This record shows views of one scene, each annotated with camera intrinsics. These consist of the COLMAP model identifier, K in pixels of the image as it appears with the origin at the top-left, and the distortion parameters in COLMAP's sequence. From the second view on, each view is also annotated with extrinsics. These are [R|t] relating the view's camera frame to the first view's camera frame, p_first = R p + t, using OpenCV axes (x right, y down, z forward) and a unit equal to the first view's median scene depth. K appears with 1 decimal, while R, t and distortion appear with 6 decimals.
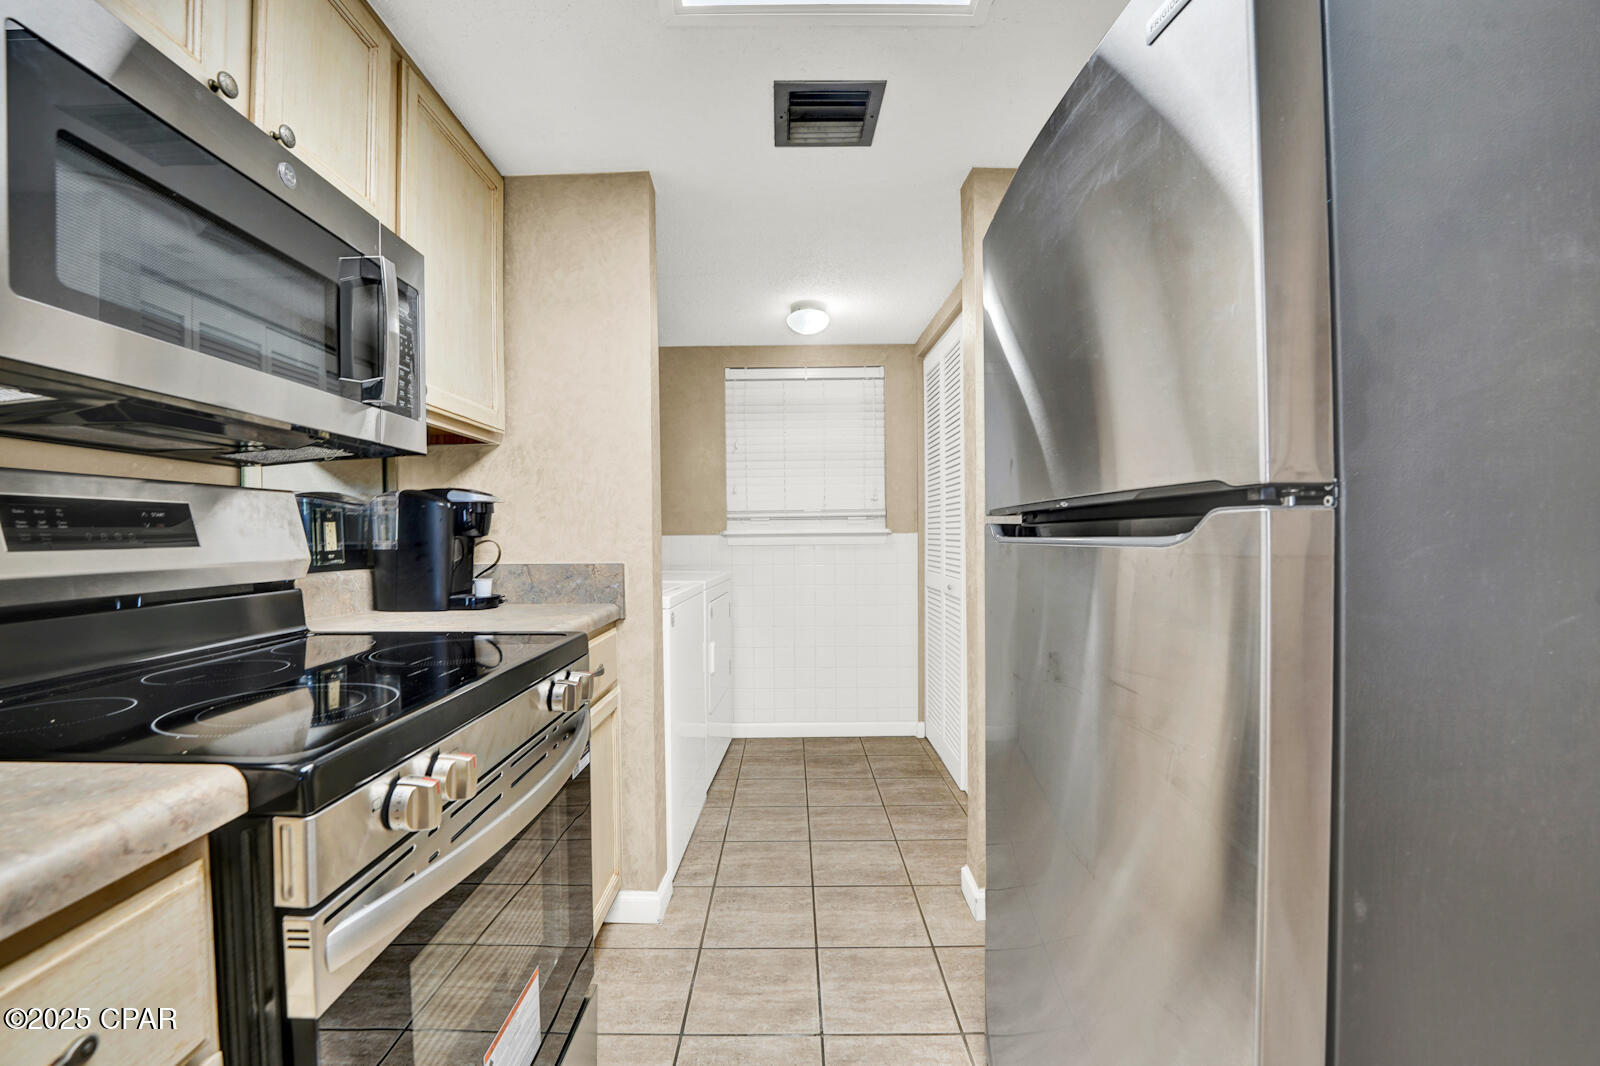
lens RADIAL K [[658.0, 0, 796.1], [0, 658.0, 541.5], [0, 0, 1]] dist [-0.025206, 0.000137]
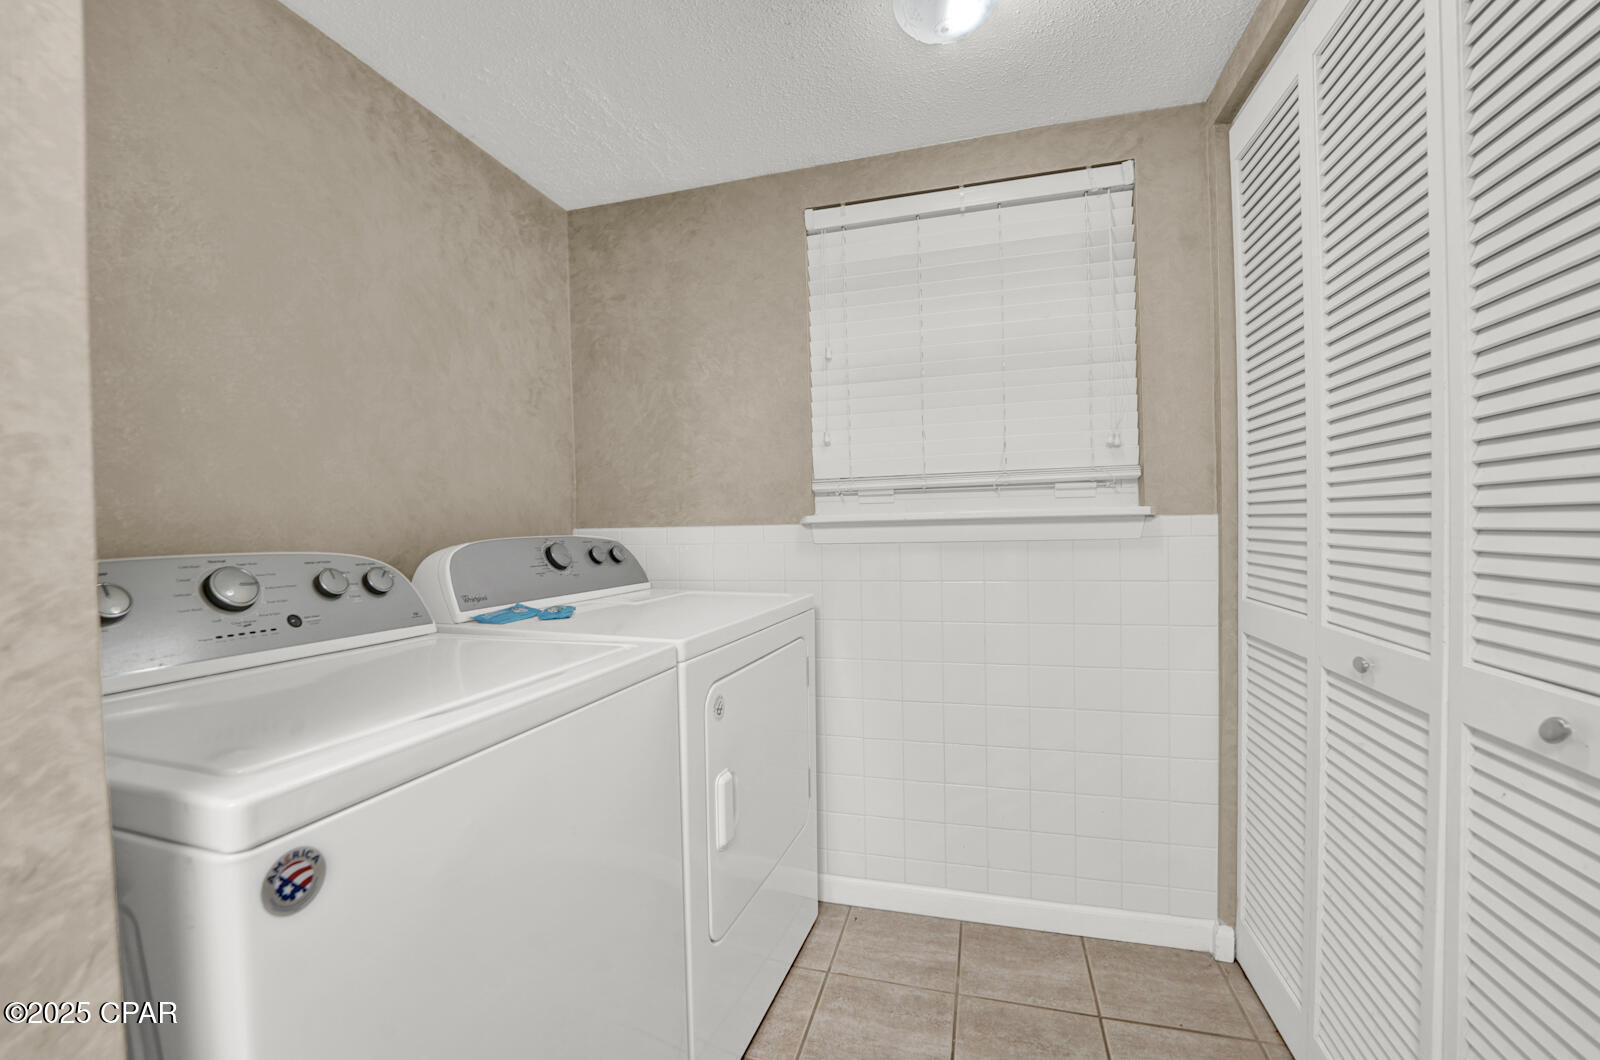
lens RADIAL K [[644.8, 0, 796.7], [0, 644.8, 532.6], [0, 0, 1]] dist [-0.025339, 0.000117]
pose [[0.955301, -0.007853, -0.295532, 0.036863], [0.010120, 0.999930, 0.006143, -0.005691], [0.295463, -0.008859, 0.955313, 0.498234]]
